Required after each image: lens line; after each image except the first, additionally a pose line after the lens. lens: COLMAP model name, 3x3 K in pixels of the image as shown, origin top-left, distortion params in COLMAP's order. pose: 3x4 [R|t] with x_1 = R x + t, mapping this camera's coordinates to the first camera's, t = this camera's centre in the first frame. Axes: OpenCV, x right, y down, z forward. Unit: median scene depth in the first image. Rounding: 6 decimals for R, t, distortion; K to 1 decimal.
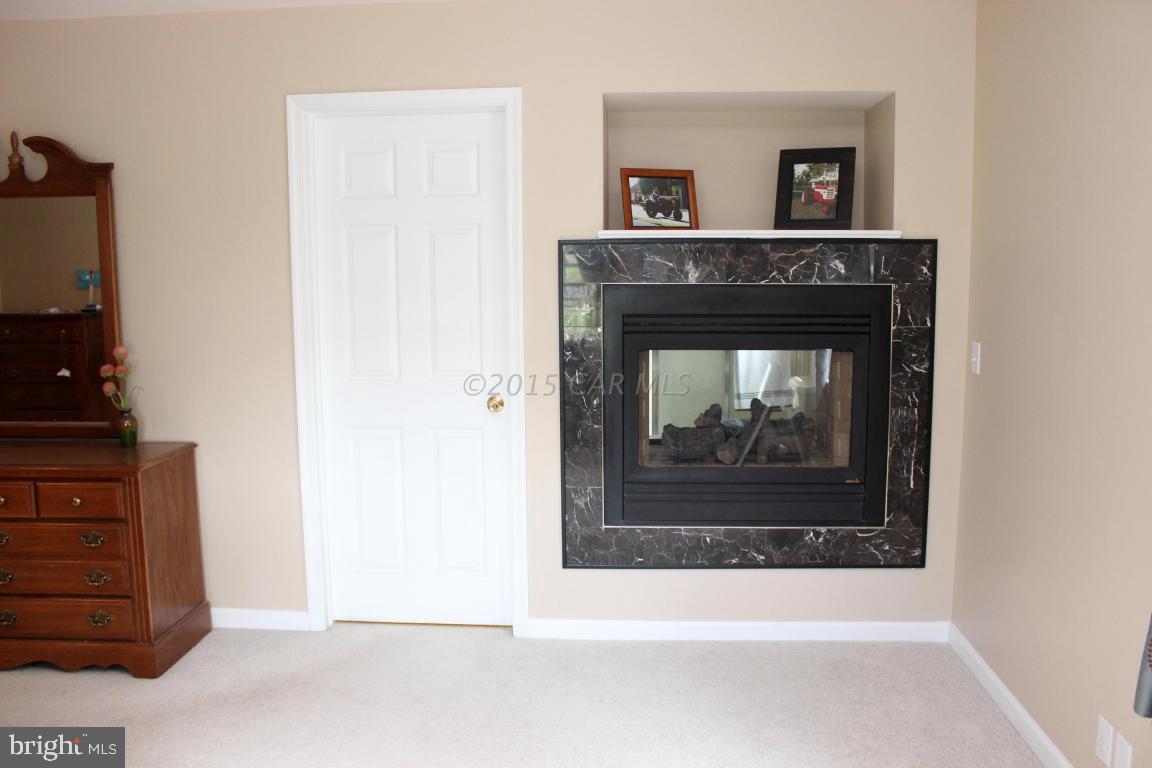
lens RADIAL K [[943.4, 0, 580.8], [0, 943.4, 372.8], [0, 0, 1]] dist [-0.166760, 0.141448]
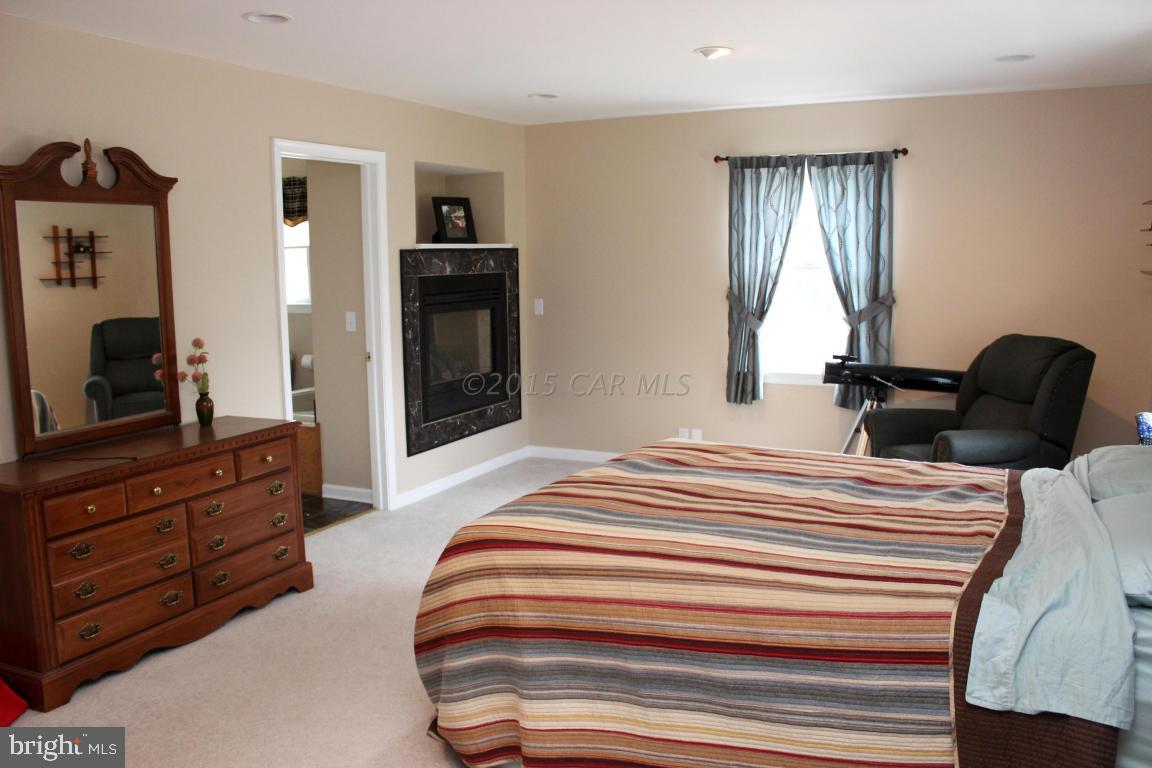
lens RADIAL K [[943.4, 0, 580.8], [0, 943.4, 372.8], [0, 0, 1]] dist [-0.166760, 0.141448]
pose [[0.384114, -0.115443, 0.916040, -1.366085], [0.126151, 0.989410, 0.071792, -0.008326], [-0.914627, 0.087983, 0.394609, 0.102921]]
